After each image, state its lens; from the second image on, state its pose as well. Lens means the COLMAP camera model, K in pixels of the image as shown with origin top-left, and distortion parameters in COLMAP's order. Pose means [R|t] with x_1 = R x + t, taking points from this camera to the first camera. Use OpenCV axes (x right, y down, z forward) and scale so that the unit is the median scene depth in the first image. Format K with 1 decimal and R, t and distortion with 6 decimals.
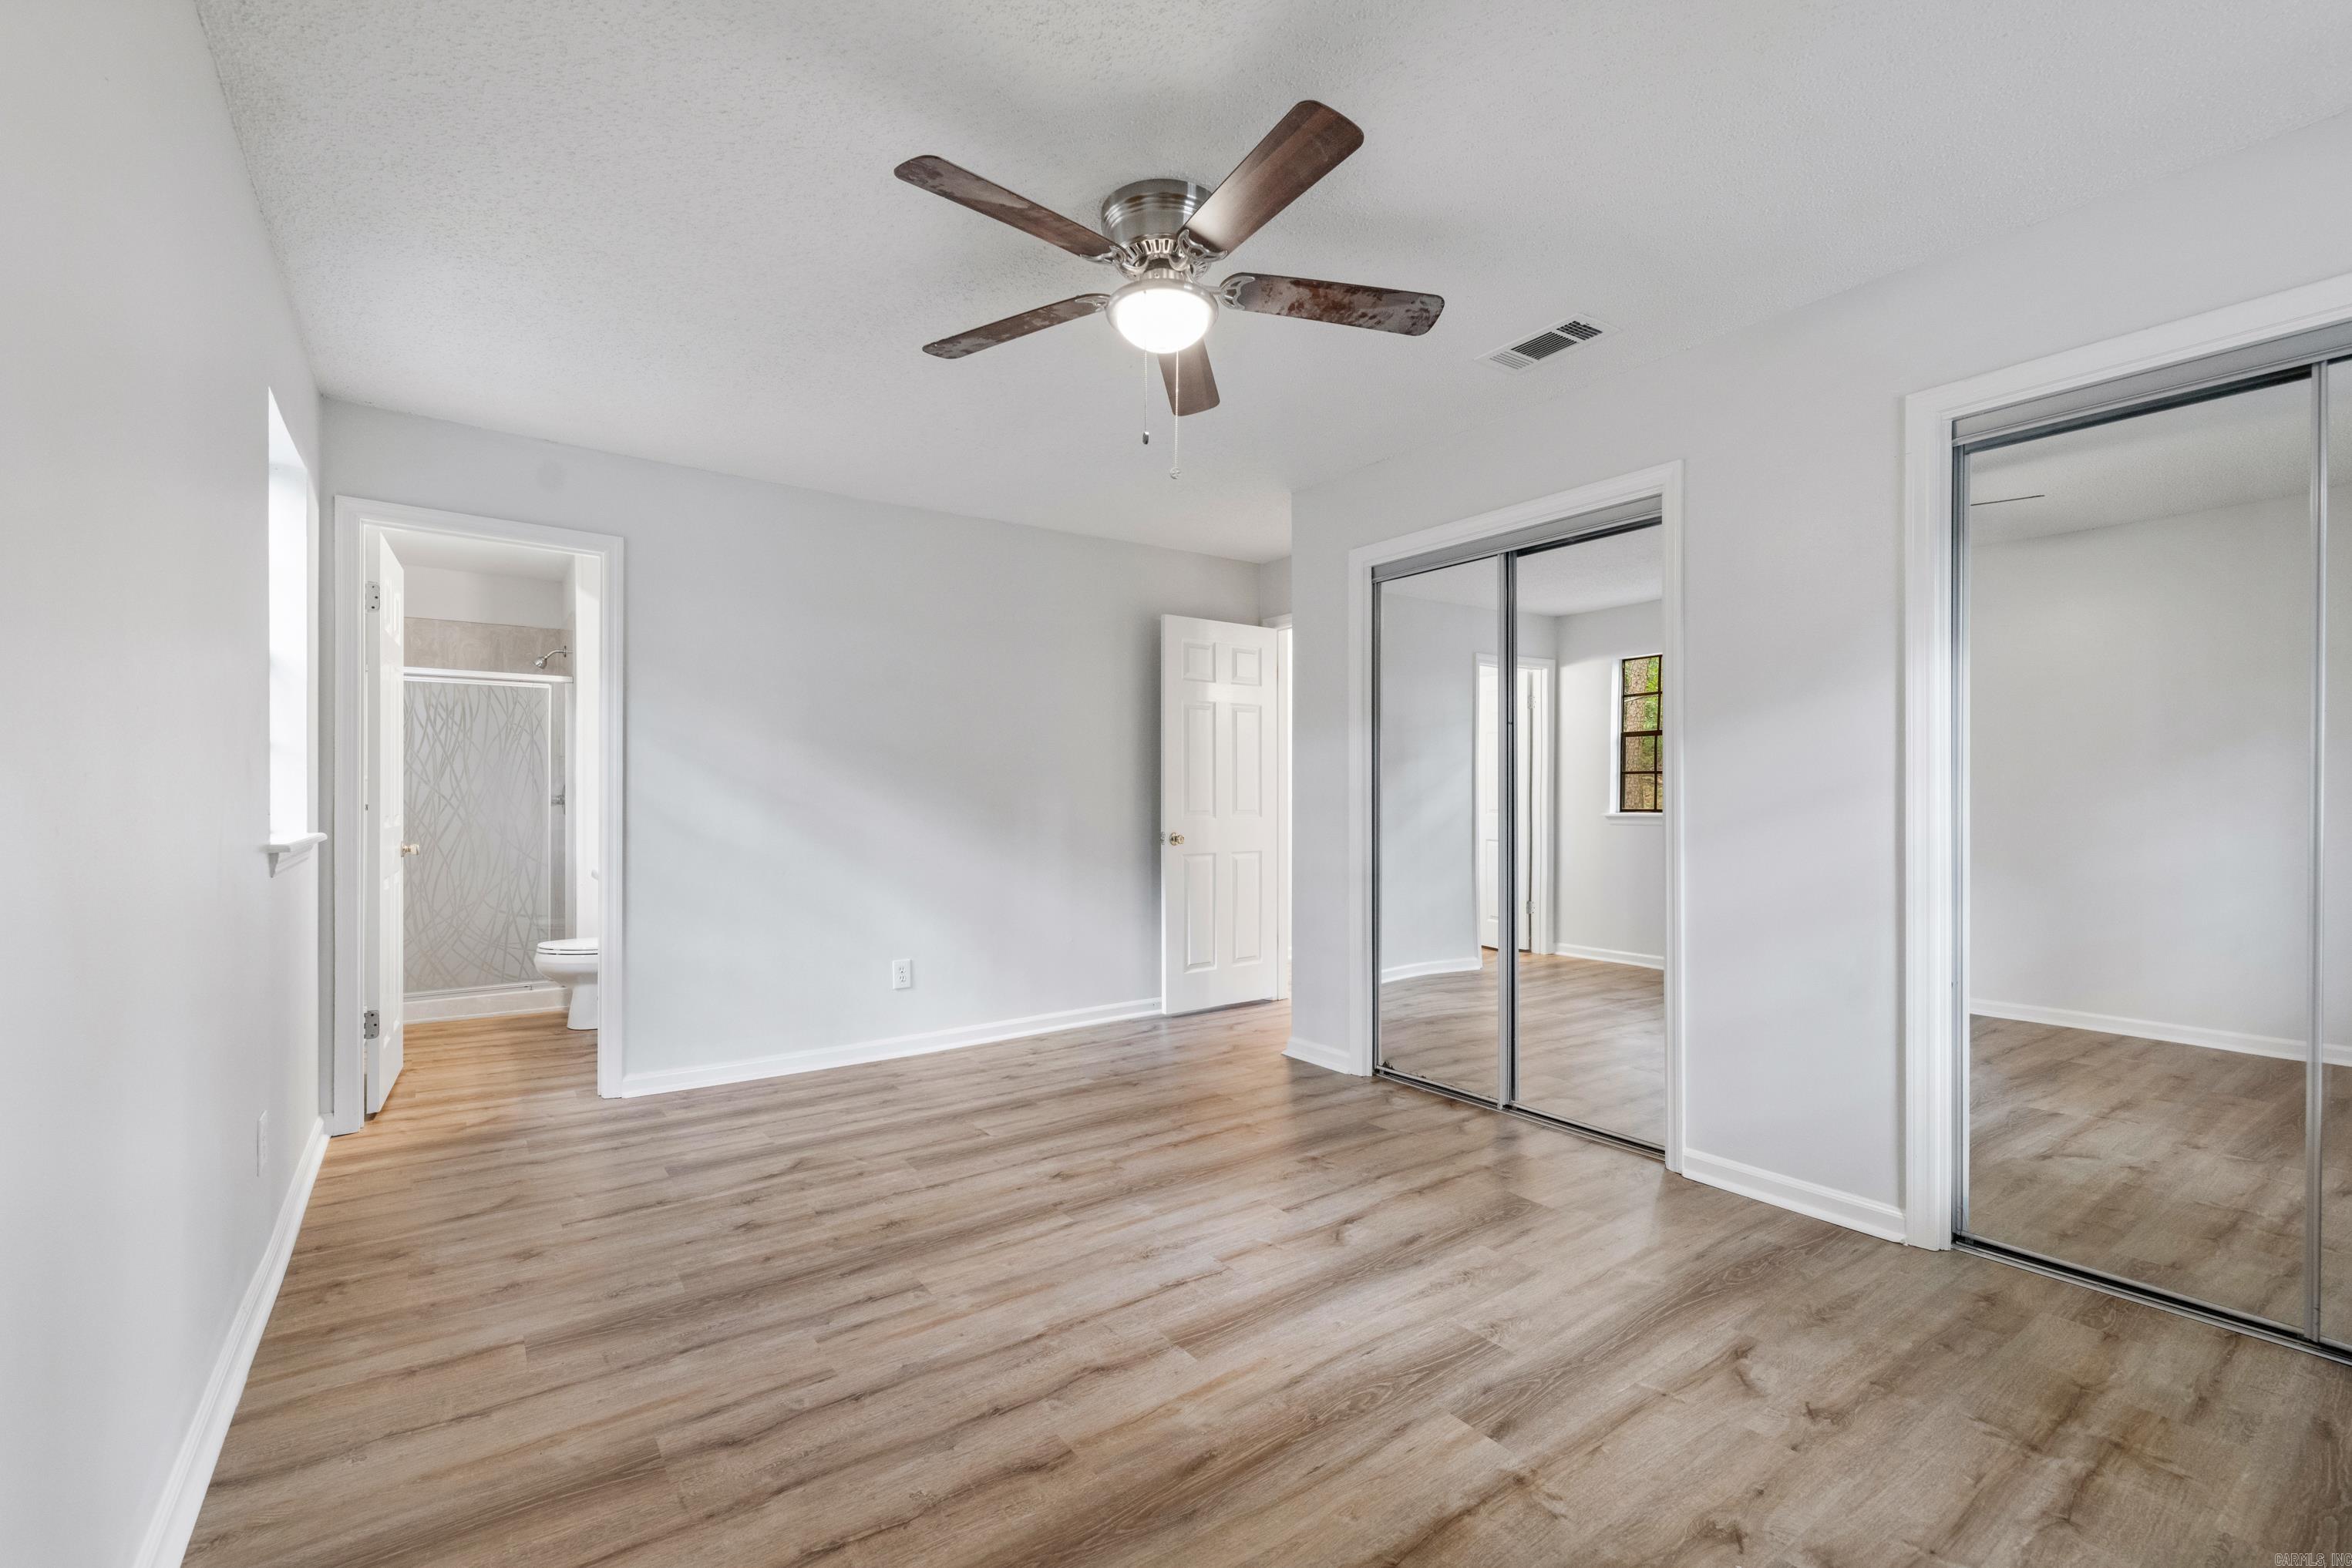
lens RADIAL K [[958.0, 0, 1169.2], [0, 958.0, 796.0], [0, 0, 1]] dist [0.008800, -0.004499]
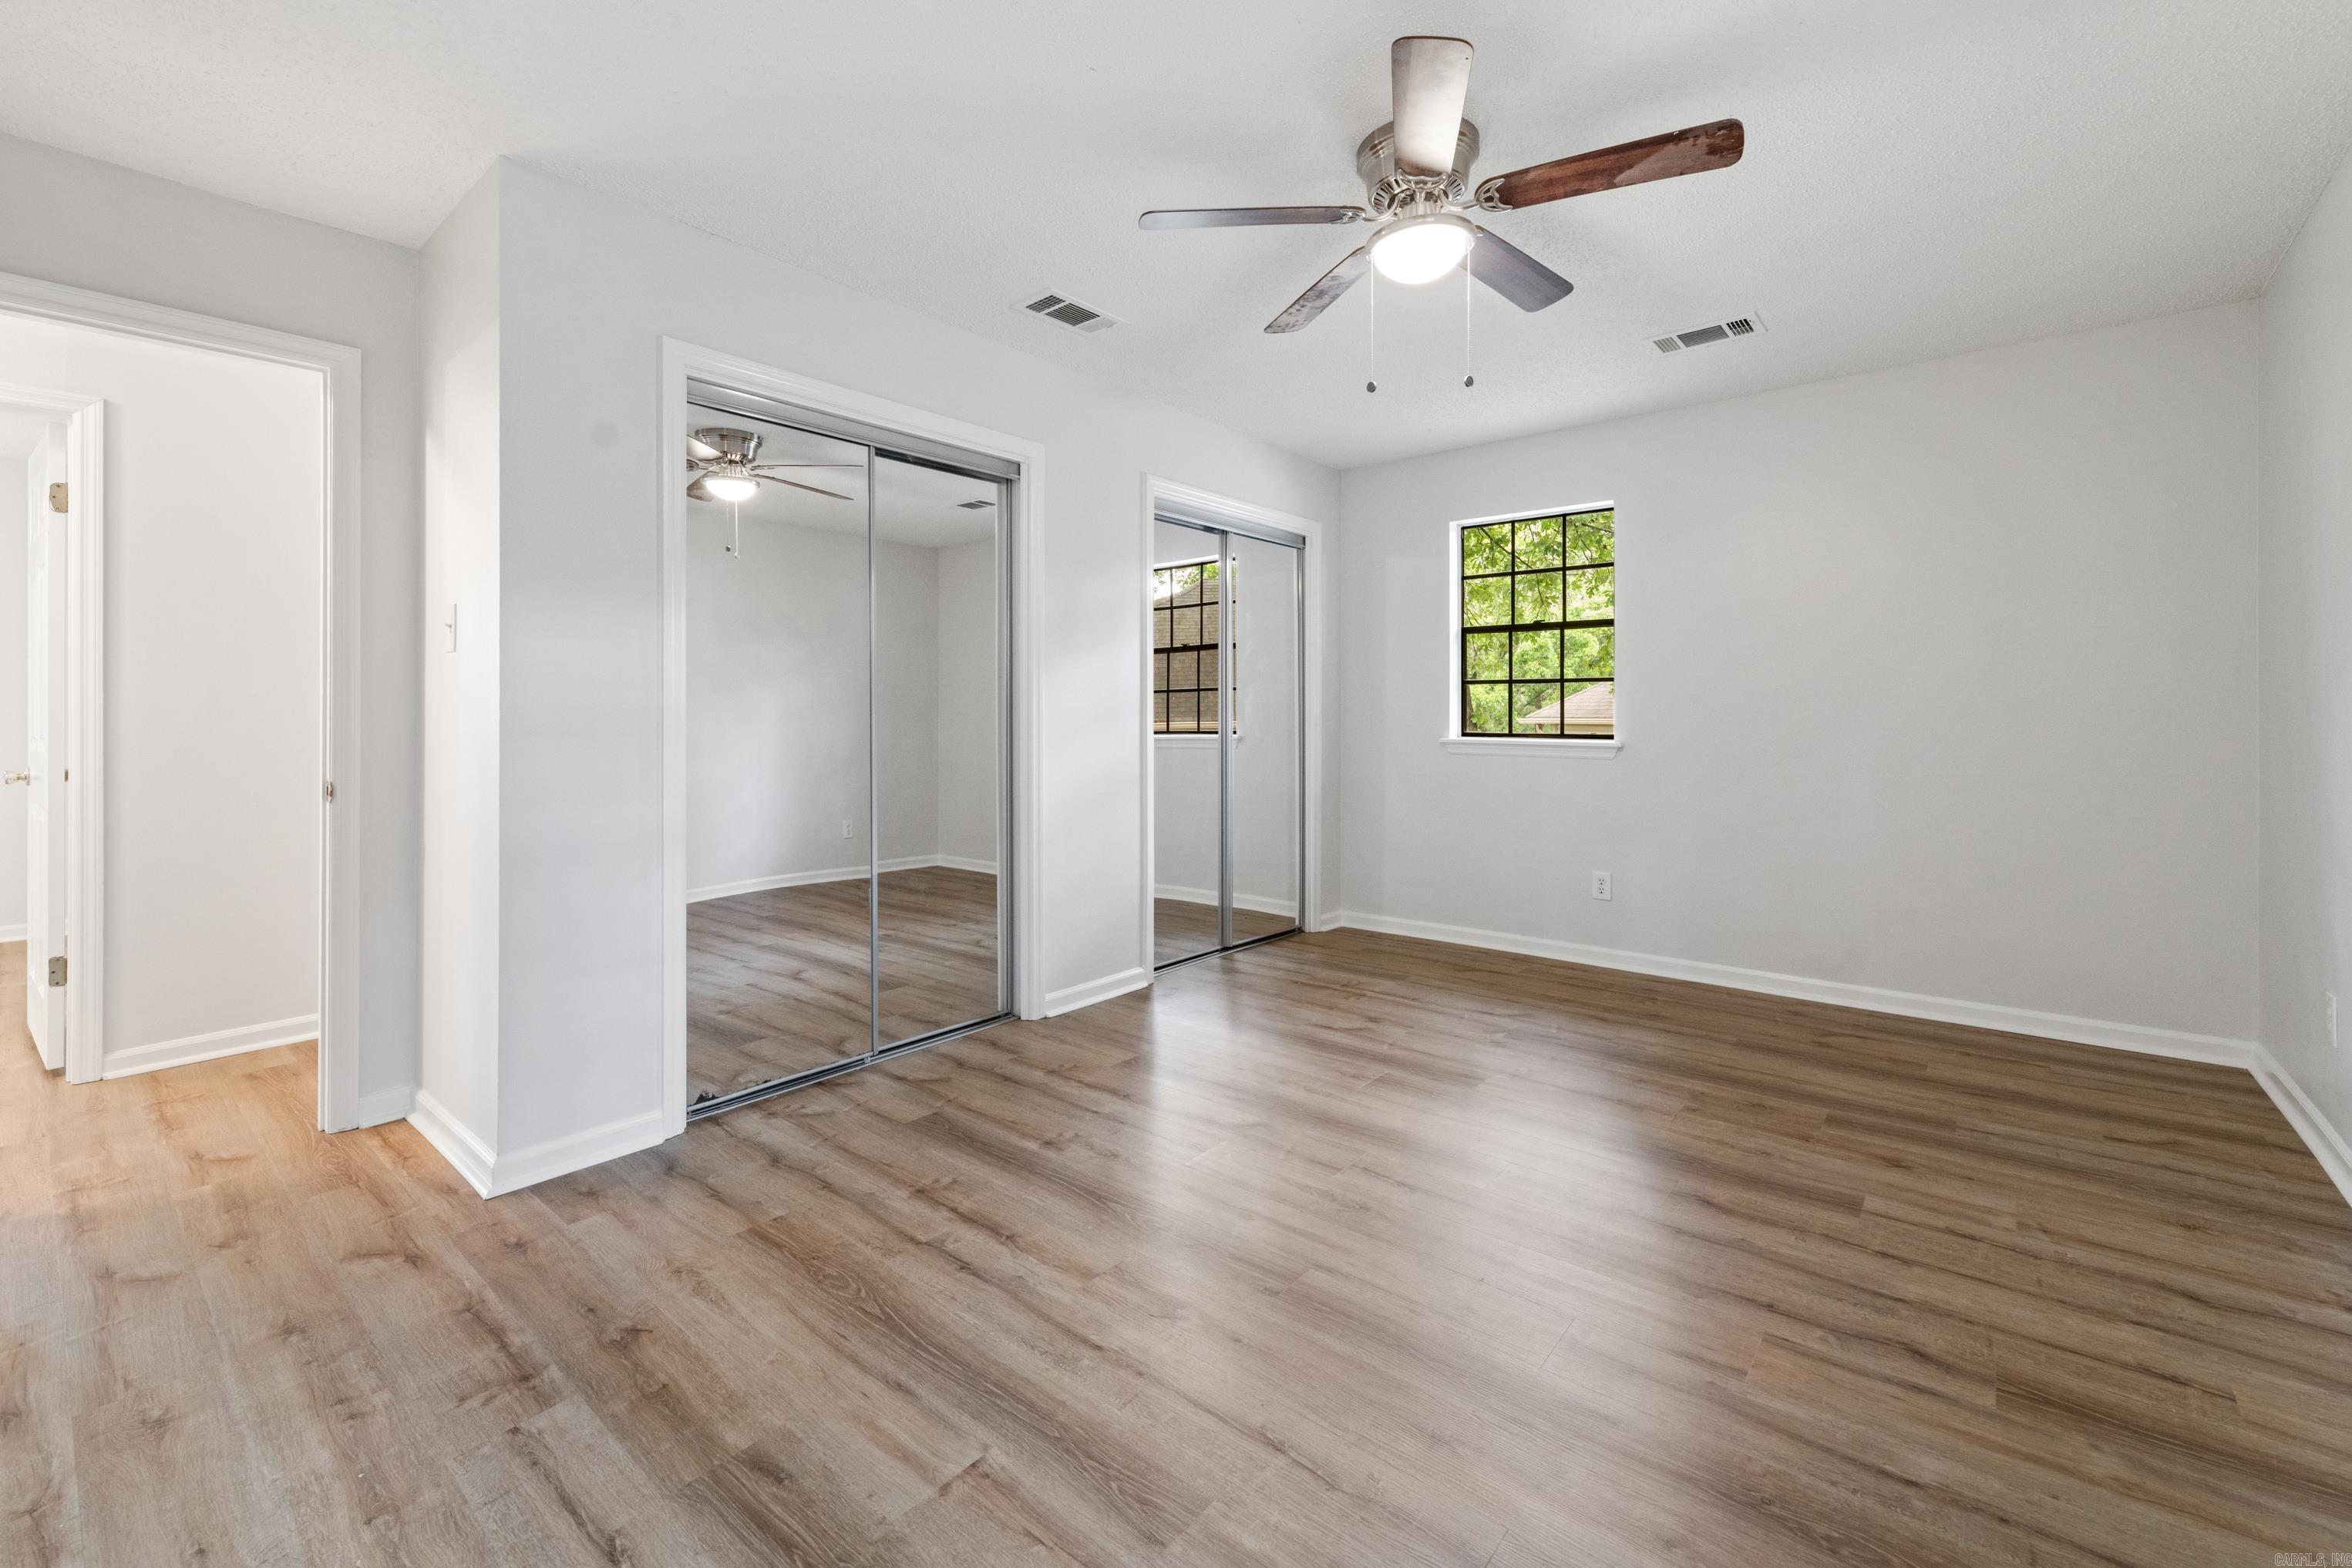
lens RADIAL K [[958.0, 0, 1155.9], [0, 958.0, 714.4], [0, 0, 1]] dist [0.008800, -0.004499]
pose [[-0.207883, 0.004602, 0.978143, -1.083752], [0.000638, 0.999989, -0.004570, 0.008548], [-0.978153, -0.000326, -0.207884, 1.688230]]
